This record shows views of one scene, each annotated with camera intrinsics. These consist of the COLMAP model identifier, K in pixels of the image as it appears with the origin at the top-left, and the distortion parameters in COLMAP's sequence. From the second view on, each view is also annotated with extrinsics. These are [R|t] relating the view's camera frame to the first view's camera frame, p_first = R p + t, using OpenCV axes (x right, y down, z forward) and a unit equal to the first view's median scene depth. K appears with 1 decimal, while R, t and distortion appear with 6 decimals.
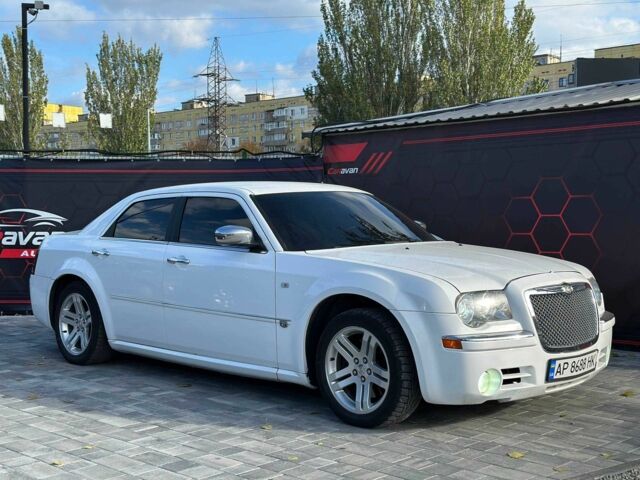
lens RADIAL K [[889.4, 0, 320.0], [0, 889.4, 240.0], [0, 0, 1]] dist [0.164996, -0.186307]
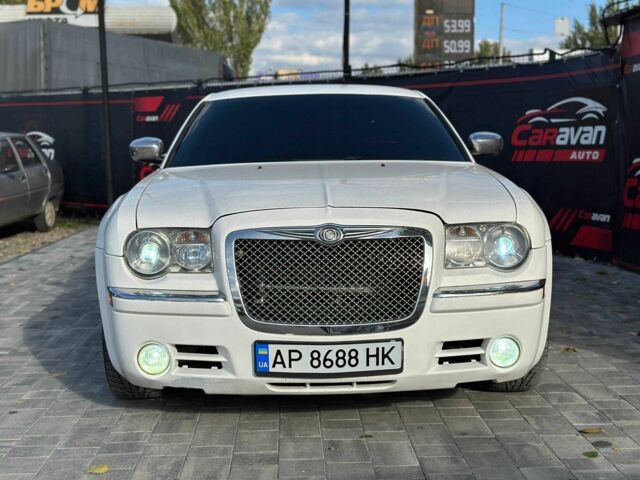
lens RADIAL K [[889.4, 0, 320.0], [0, 889.4, 240.0], [0, 0, 1]] dist [0.164996, -0.186307]
pose [[0.724909, 0.070227, -0.685255, 0.586523], [-0.016506, 0.996275, 0.084640, 0.005490], [0.688647, -0.050046, 0.723368, 0.470895]]
